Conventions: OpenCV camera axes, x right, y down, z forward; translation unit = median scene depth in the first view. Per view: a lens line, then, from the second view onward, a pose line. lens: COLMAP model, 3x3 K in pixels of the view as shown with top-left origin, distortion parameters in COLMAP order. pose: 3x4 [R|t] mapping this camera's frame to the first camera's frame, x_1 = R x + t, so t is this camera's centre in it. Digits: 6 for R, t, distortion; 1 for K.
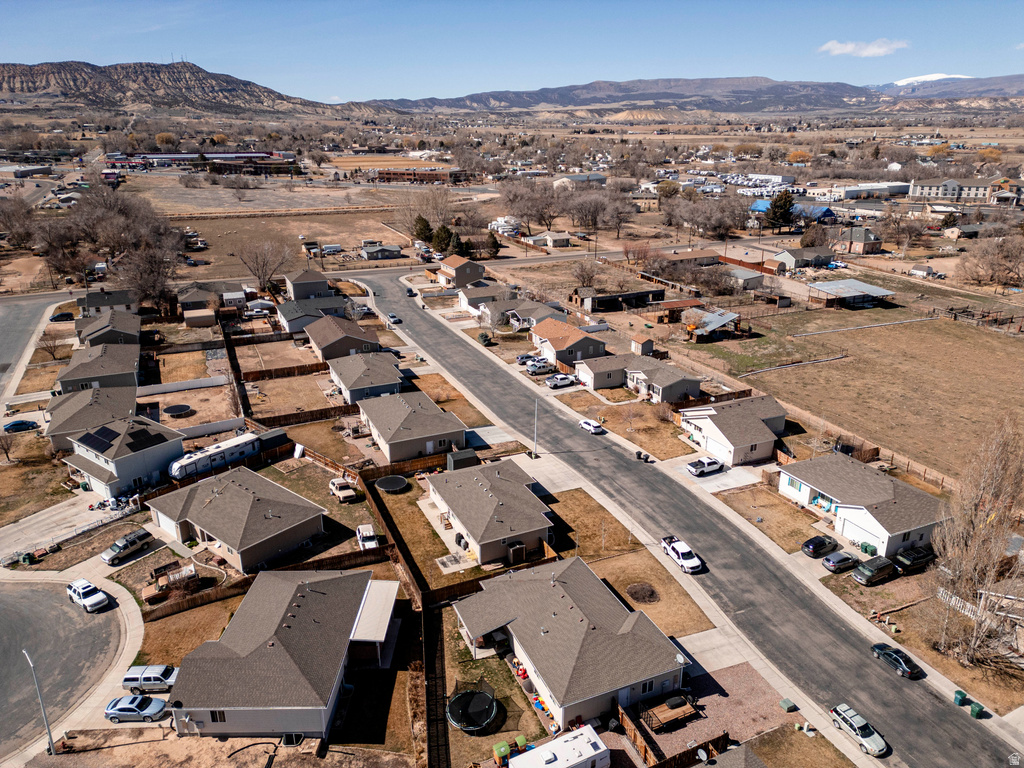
lens RADIAL K [[711.9, 0, 512.0], [0, 711.9, 384.0], [0, 0, 1]] dist [0.016990, 0.001675]
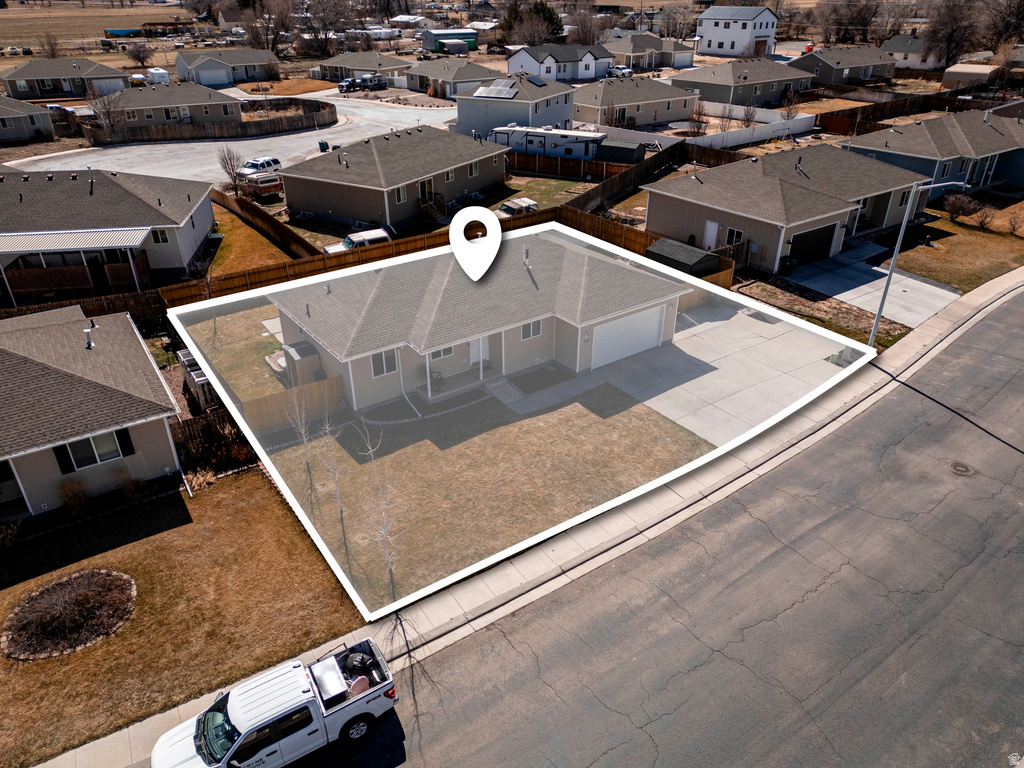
lens RADIAL K [[714.9, 0, 512.0], [0, 714.9, 384.0], [0, 0, 1]] dist [0.061323, 0.000265]
pose [[0.189306, 0.481771, -0.855605, 0.311769], [-0.329096, 0.852093, 0.406980, 0.023255], [0.925126, 0.204533, 0.319855, 0.765060]]
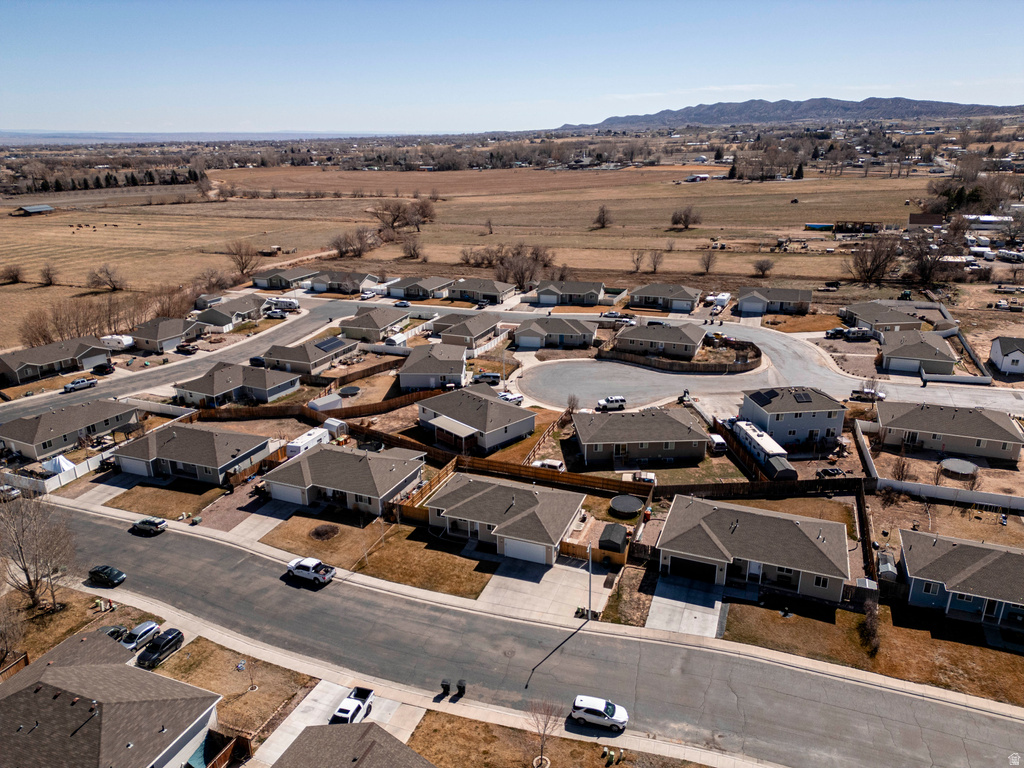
lens RADIAL K [[694.2, 0, 512.9], [0, 694.2, 367.7], [0, 0, 1]] dist [0.044262, 0.000152]
pose [[-0.714460, 0.234219, -0.659309, 0.480164], [-0.219356, 0.819818, 0.528944, -0.444159], [0.664402, 0.522532, -0.534349, 1.223423]]
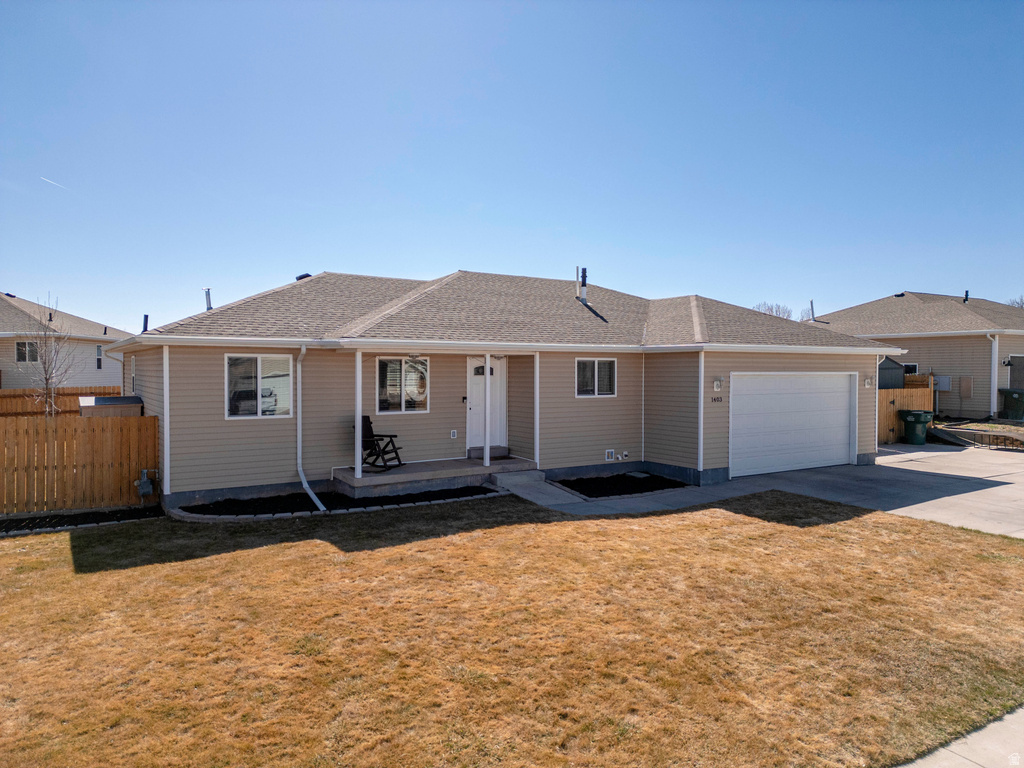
lens RADIAL K [[711.9, 0, 512.0], [0, 711.9, 384.0], [0, 0, 1]] dist [0.016990, 0.001675]
pose [[0.134993, 0.025583, -0.990516, 0.167938], [-0.339982, 0.940173, -0.022052, 0.147227], [0.930693, 0.339734, 0.135615, 0.837394]]
